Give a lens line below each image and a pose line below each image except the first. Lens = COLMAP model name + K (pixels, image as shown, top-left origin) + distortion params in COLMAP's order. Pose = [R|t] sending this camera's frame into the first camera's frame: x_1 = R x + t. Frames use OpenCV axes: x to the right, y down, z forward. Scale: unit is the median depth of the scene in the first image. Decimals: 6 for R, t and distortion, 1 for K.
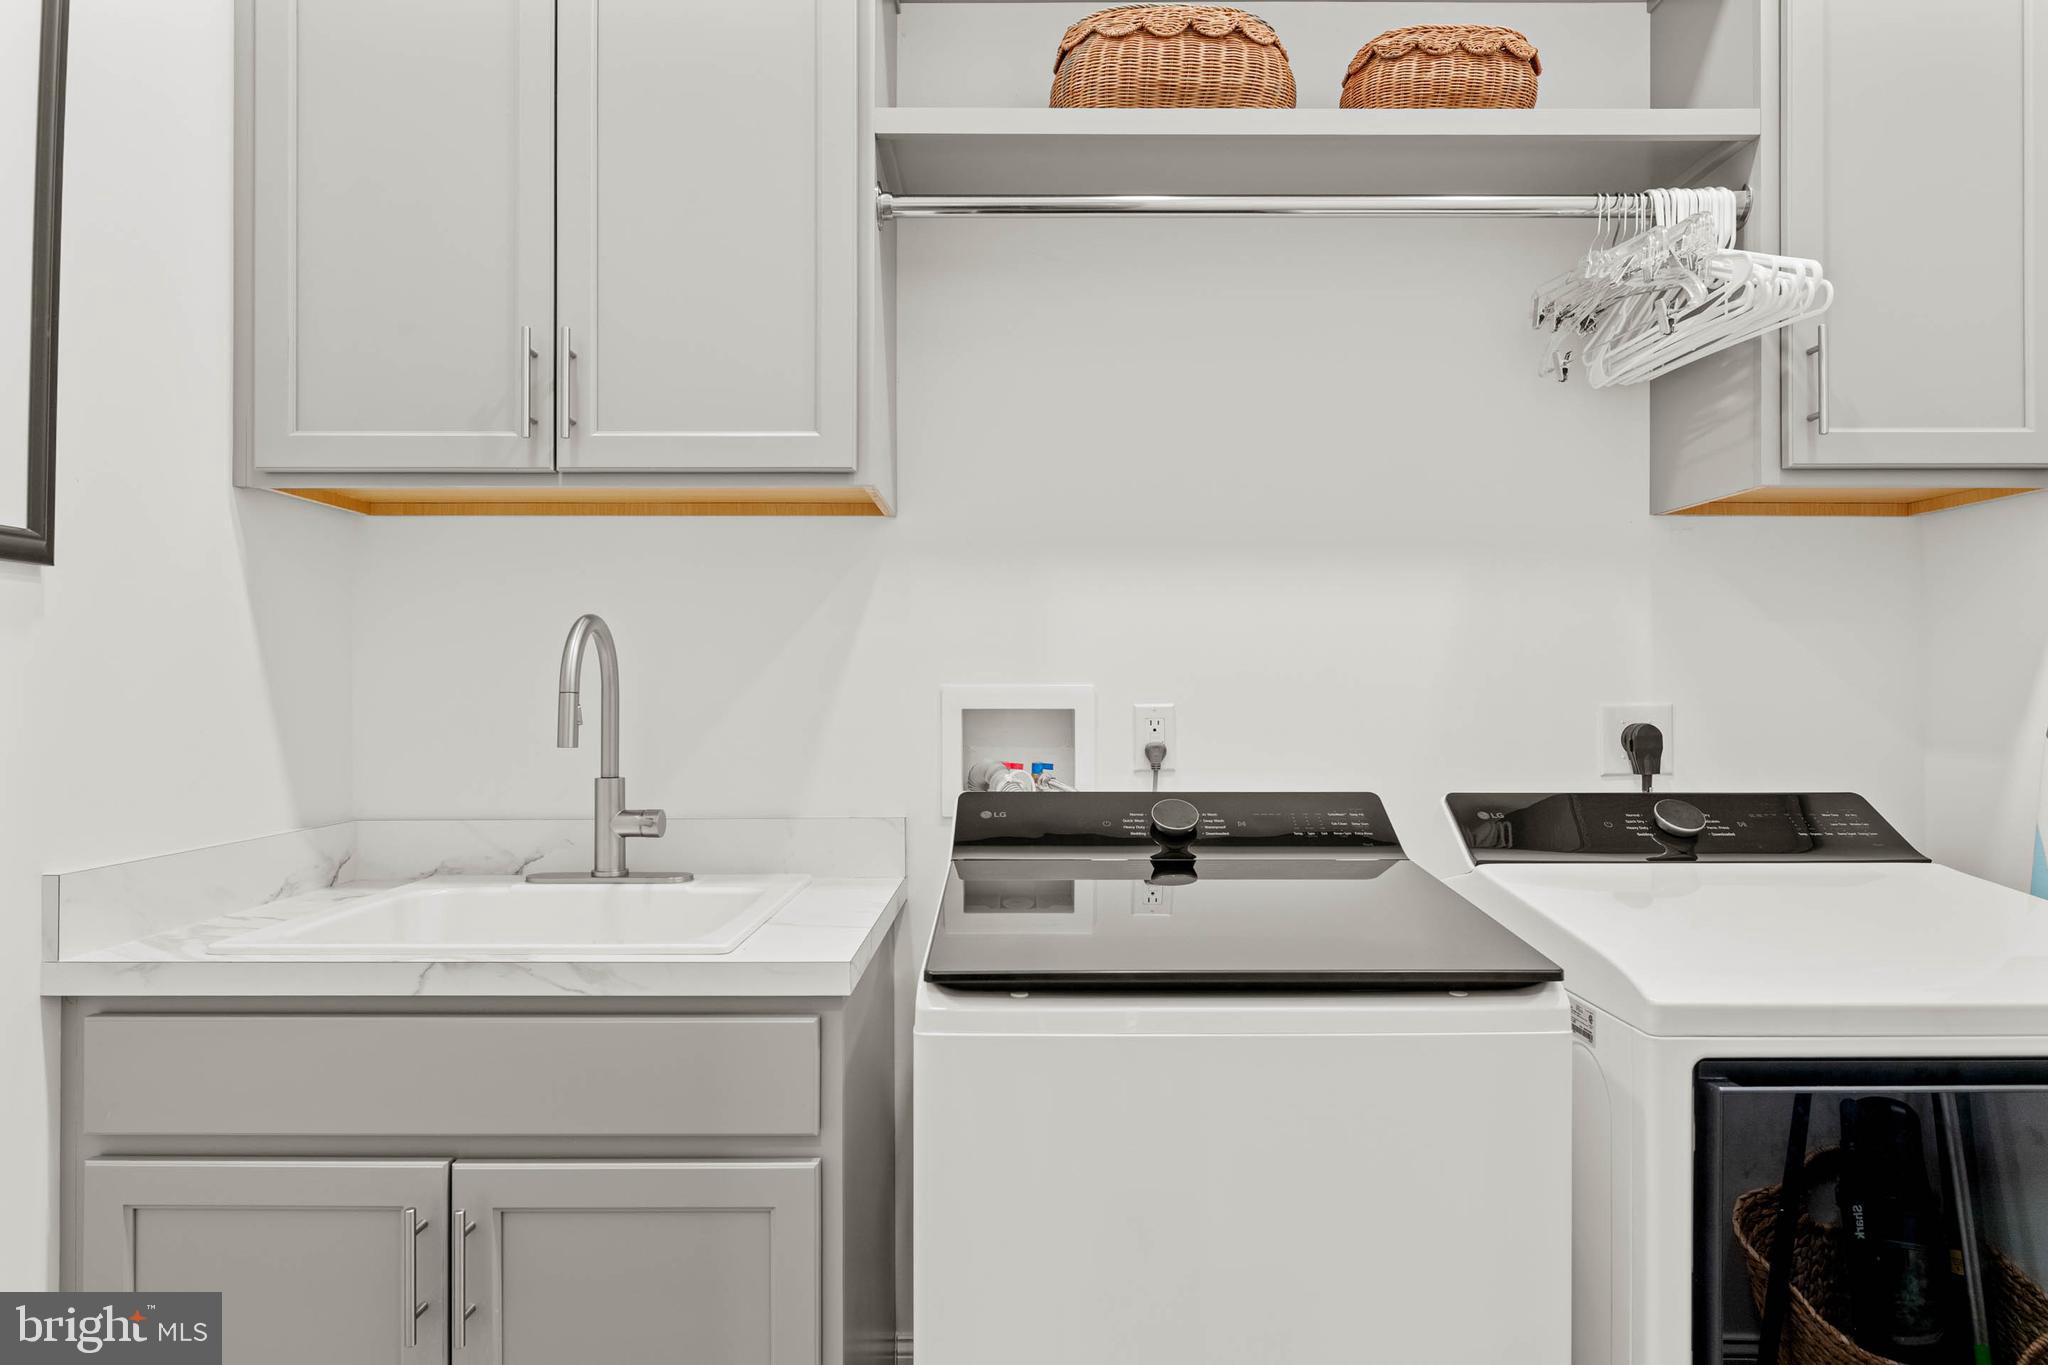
lens RADIAL K [[1180.2, 0, 1024.0], [0, 1180.2, 682.5], [0, 0, 1]] dist [-0.001432, -0.000053]
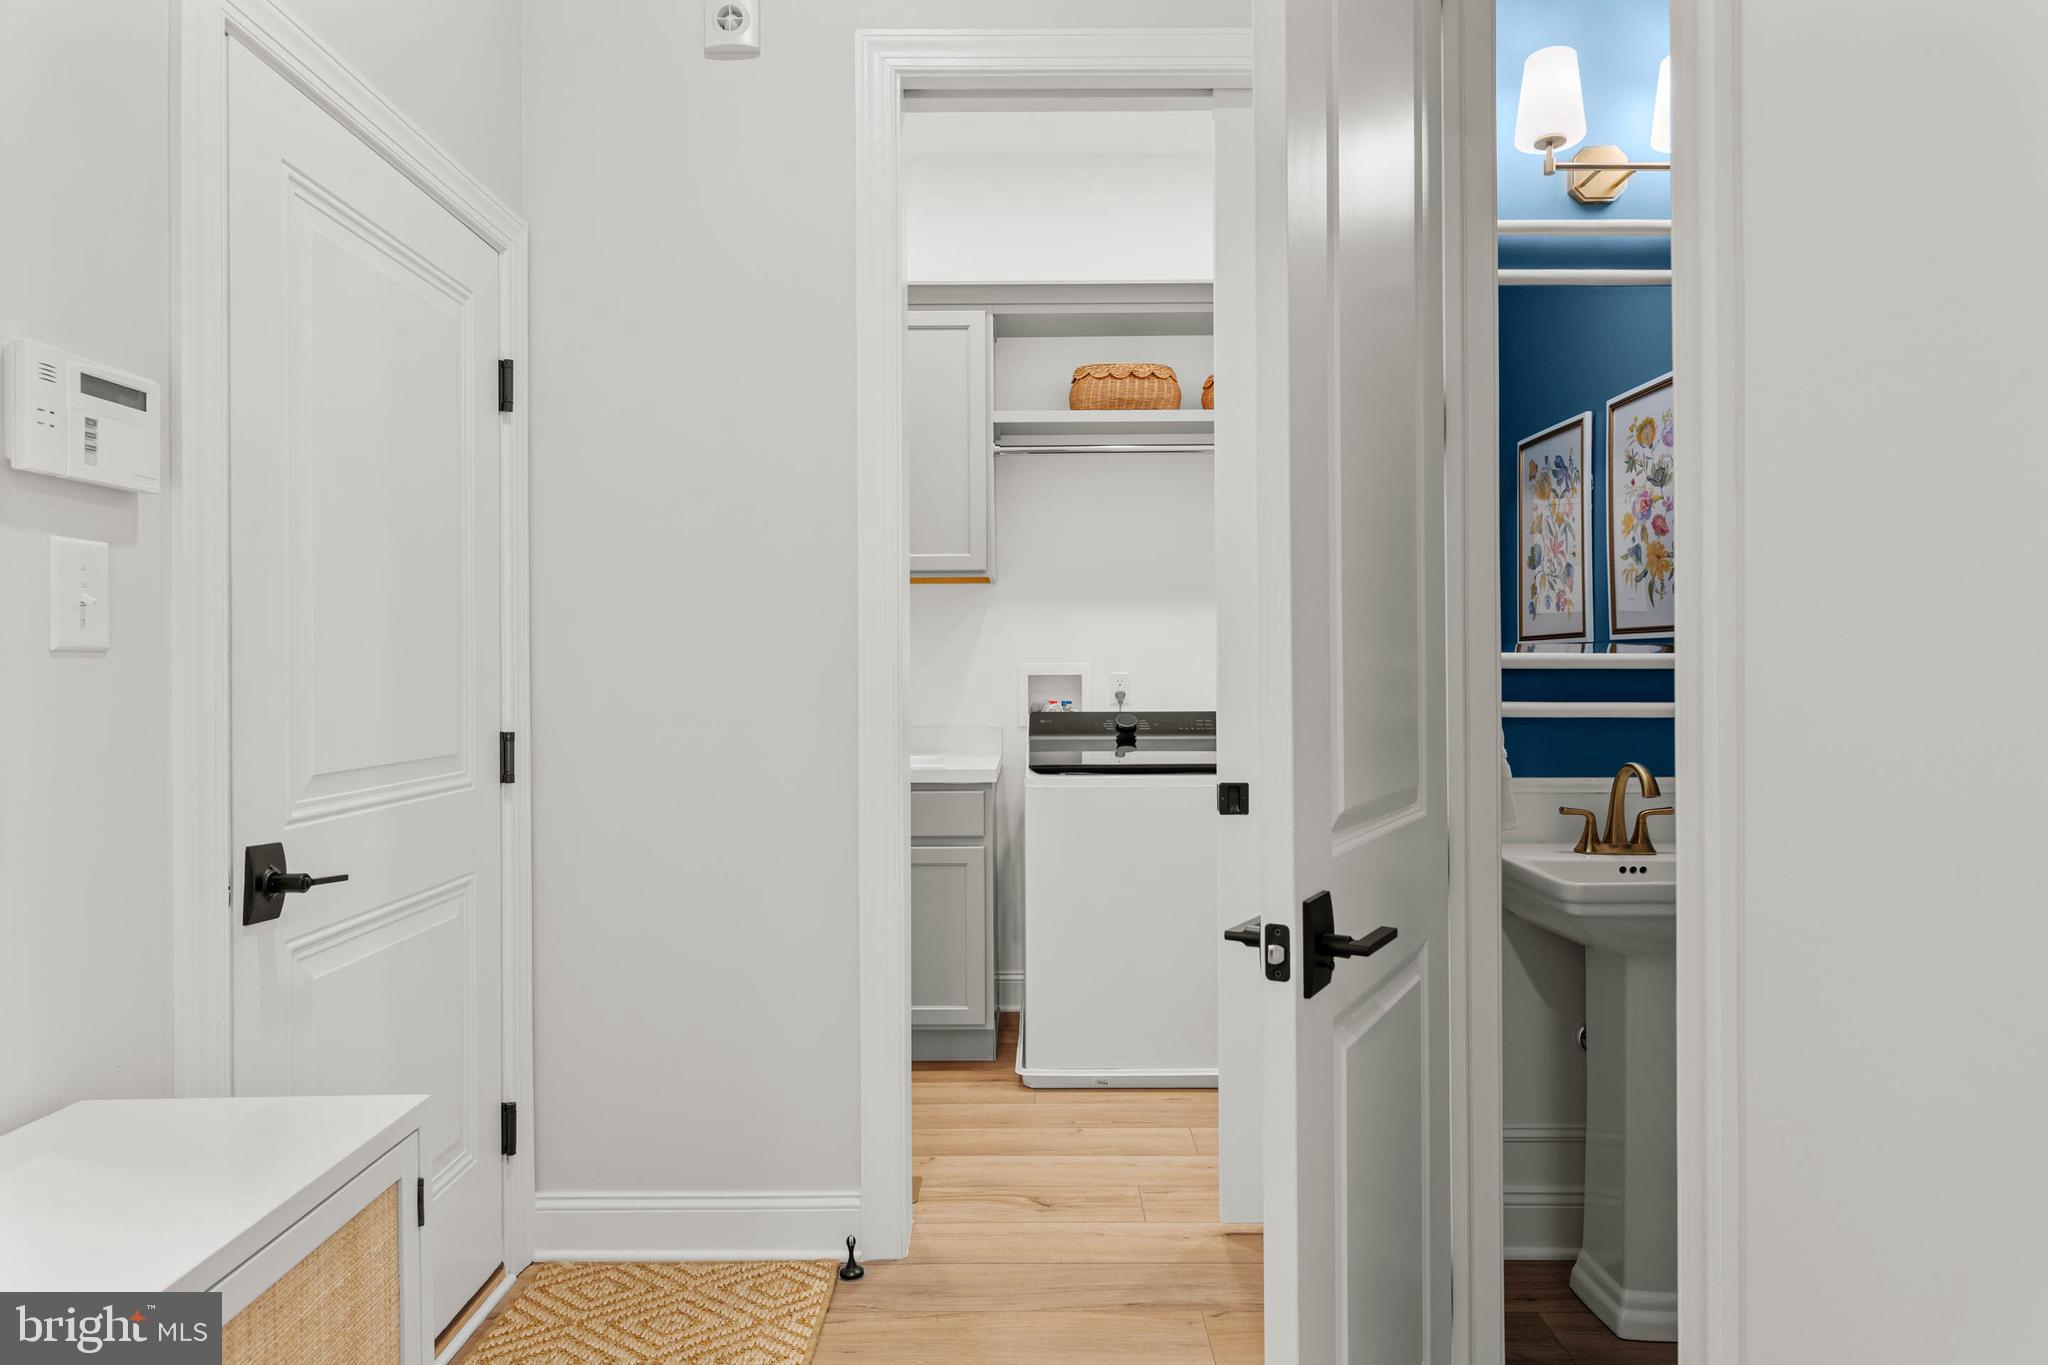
lens RADIAL K [[1214.5, 0, 1024.0], [0, 1214.5, 682.5], [0, 0, 1]] dist [0.002022, 0.000466]
pose [[0.999990, -0.004424, -0.000288, -0.067106], [0.004426, 0.999953, 0.008628, 0.019689], [0.000250, -0.008629, 0.999963, -1.319291]]
